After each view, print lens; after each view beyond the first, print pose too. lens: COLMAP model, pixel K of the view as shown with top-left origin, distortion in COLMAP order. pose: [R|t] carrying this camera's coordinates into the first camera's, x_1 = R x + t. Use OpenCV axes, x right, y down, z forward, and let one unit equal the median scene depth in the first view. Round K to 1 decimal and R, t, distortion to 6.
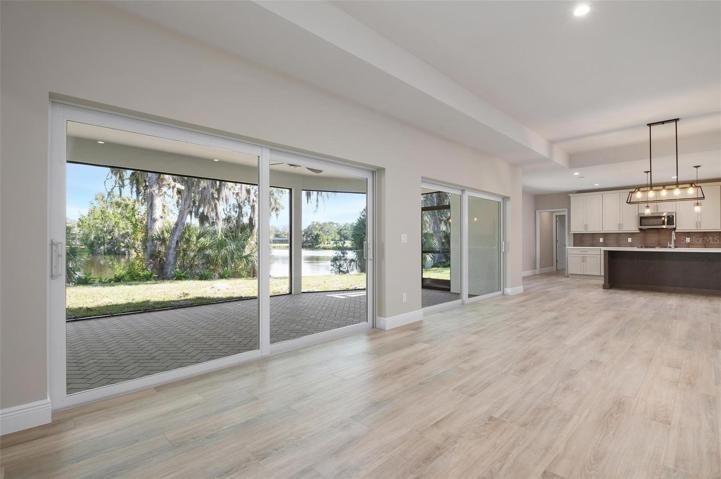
lens RADIAL K [[341.2, 0, 361.9], [0, 341.2, 239.2], [0, 0, 1]] dist [0.002026, -0.010262]
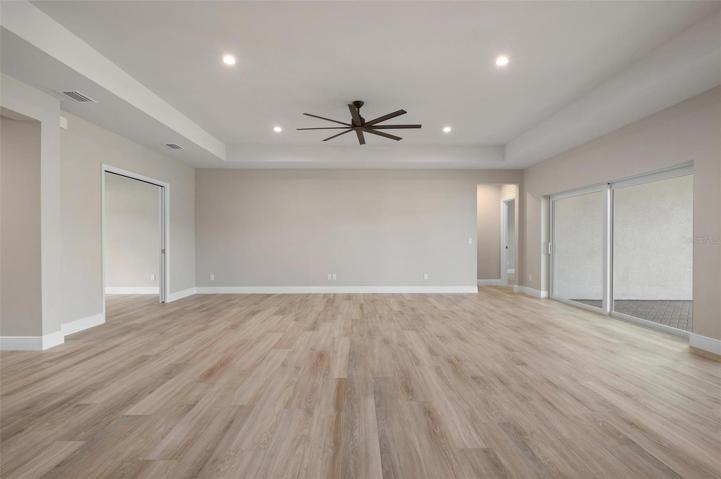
lens RADIAL K [[349.1, 0, 364.5], [0, 349.1, 241.0], [0, 0, 1]] dist [-0.001030, -0.000423]
pose [[-0.688617, 0.001753, -0.725123, 0.615694], [0.004064, 0.999991, -0.001442, -0.001913], [0.725114, -0.003940, -0.688618, 0.481755]]
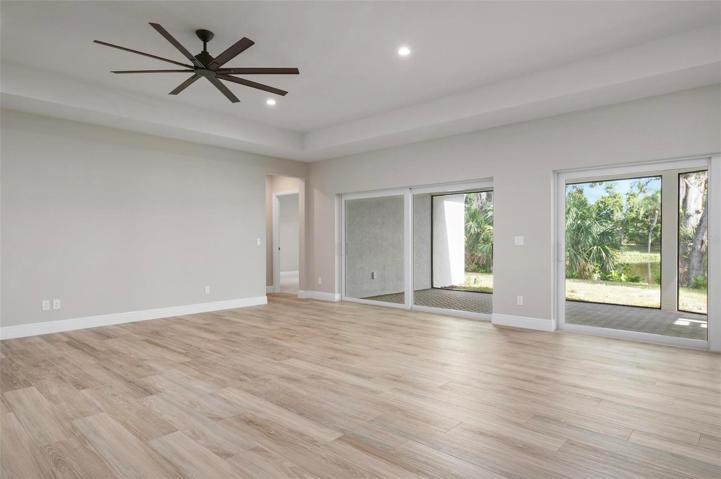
lens RADIAL K [[418.2, 0, 363.0], [0, 418.2, 239.8], [0, 0, 1]] dist [0.013440, -0.000308]
pose [[0.055461, -0.001345, -0.998460, 0.669163], [0.007426, 0.999972, -0.000934, -0.003293], [0.998433, -0.007363, 0.055469, 0.243144]]
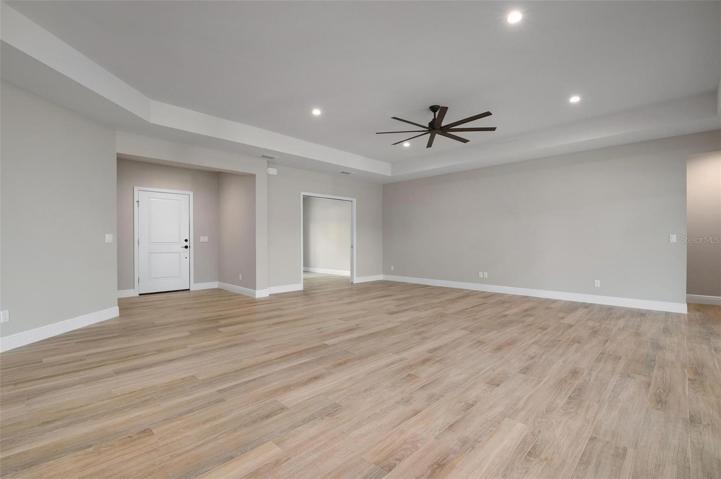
lens RADIAL K [[322.0, 0, 363.7], [0, 322.0, 240.7], [0, 0, 1]] dist [-0.001238, -0.009401]
pose [[-0.999960, 0.000866, -0.008927, 0.354205], [0.000920, 0.999981, -0.006018, 0.004592], [0.008921, -0.006026, -0.999942, 0.625477]]
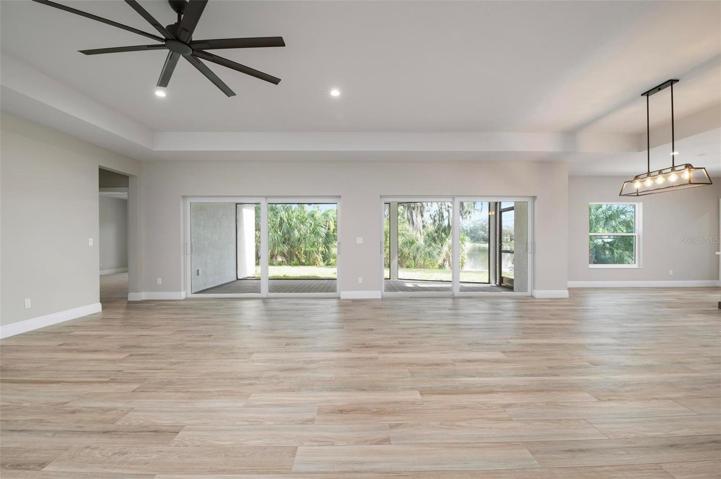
lens RADIAL K [[309.3, 0, 363.4], [0, 309.3, 240.5], [0, 0, 1]] dist [-0.017697, -0.000444]
pose [[0.721058, -0.000206, -0.692875, 0.539407], [0.006626, 0.999956, 0.006598, -0.004830], [0.692843, -0.009348, 0.721028, 0.024588]]
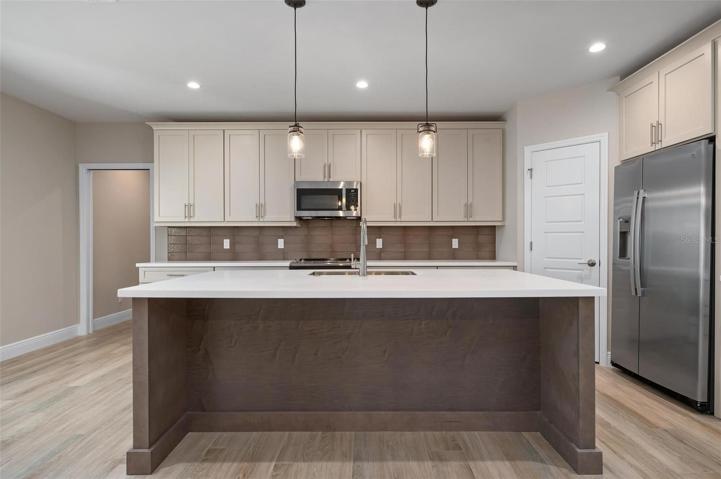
lens RADIAL K [[385.0, 0, 363.5], [0, 385.0, 242.7], [0, 0, 1]] dist [0.002503, -0.000515]
pose [[0.706221, -0.006527, 0.707962, 0.569654], [-0.001526, 0.999941, 0.010741, -0.004286], [-0.707990, -0.008666, 0.706169, 0.640714]]
